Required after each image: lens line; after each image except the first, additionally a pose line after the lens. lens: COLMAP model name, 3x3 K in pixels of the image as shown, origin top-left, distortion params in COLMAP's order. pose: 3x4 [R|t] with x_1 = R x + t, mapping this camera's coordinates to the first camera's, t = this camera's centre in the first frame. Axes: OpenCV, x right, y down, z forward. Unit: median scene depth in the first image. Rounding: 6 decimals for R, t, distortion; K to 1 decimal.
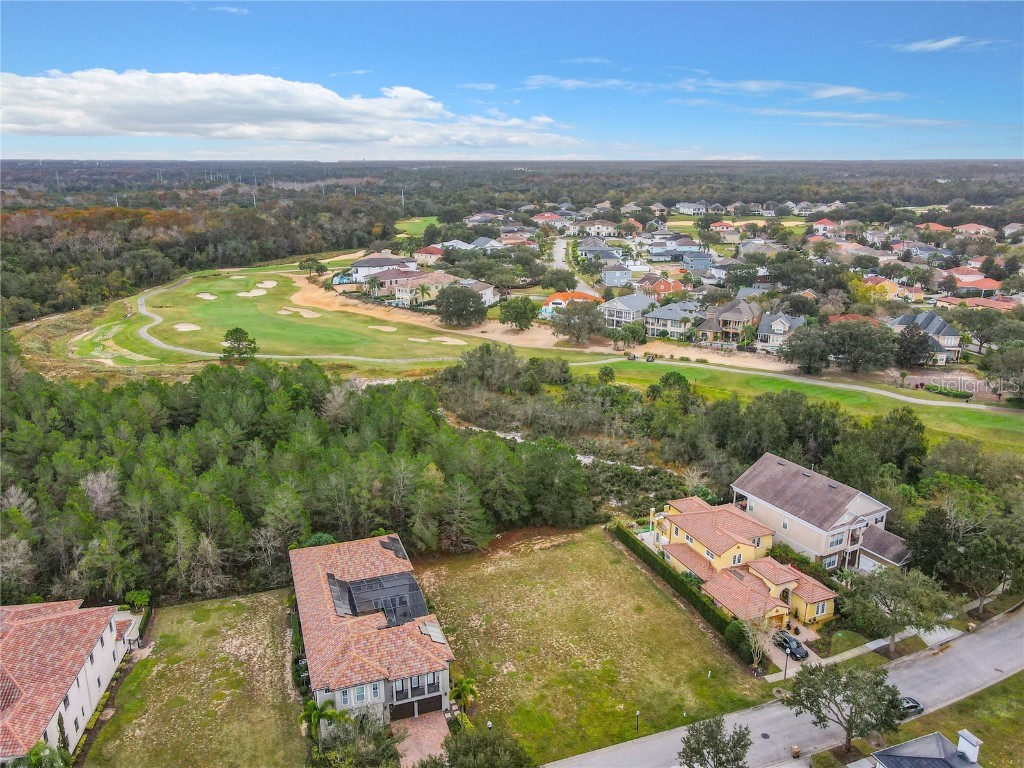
lens RADIAL K [[771.5, 0, 512.0], [0, 771.5, 384.0], [0, 0, 1]] dist [0.020787, 0.004006]
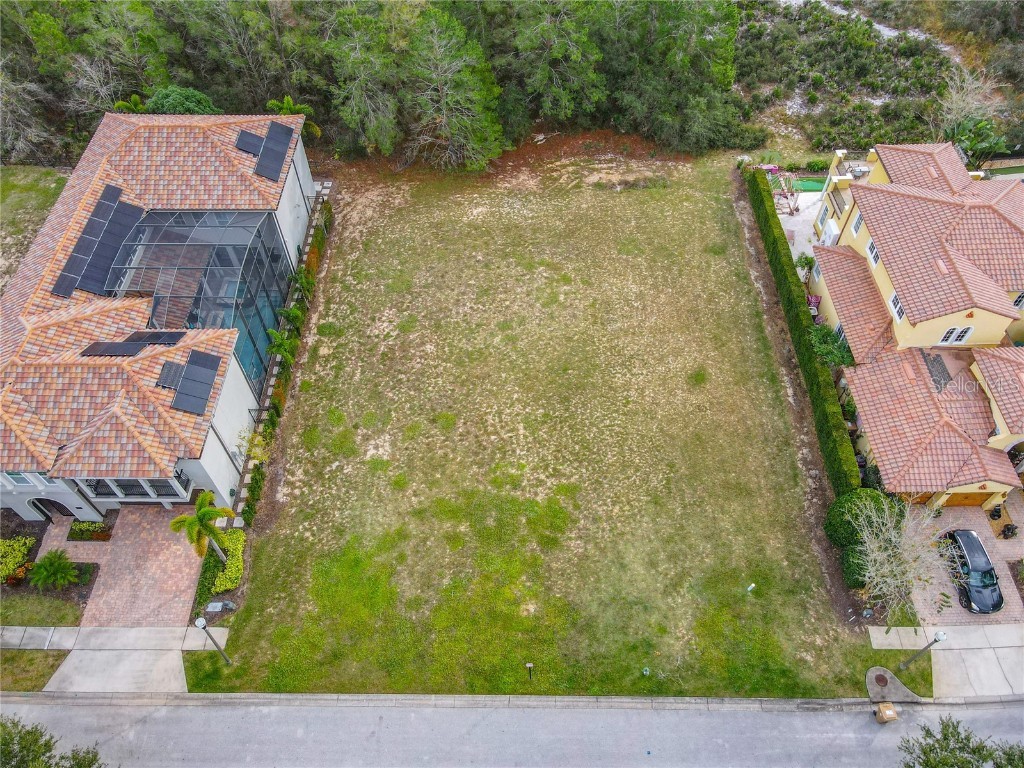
lens RADIAL K [[750.4, 0, 531.4], [0, 750.4, 403.1], [0, 0, 1]] dist [0.008081, 0.004990]
pose [[0.937203, 0.279720, -0.208342, 0.154822], [-0.092622, 0.775492, 0.624526, 0.010619], [0.336260, -0.566011, 0.752702, 0.539700]]
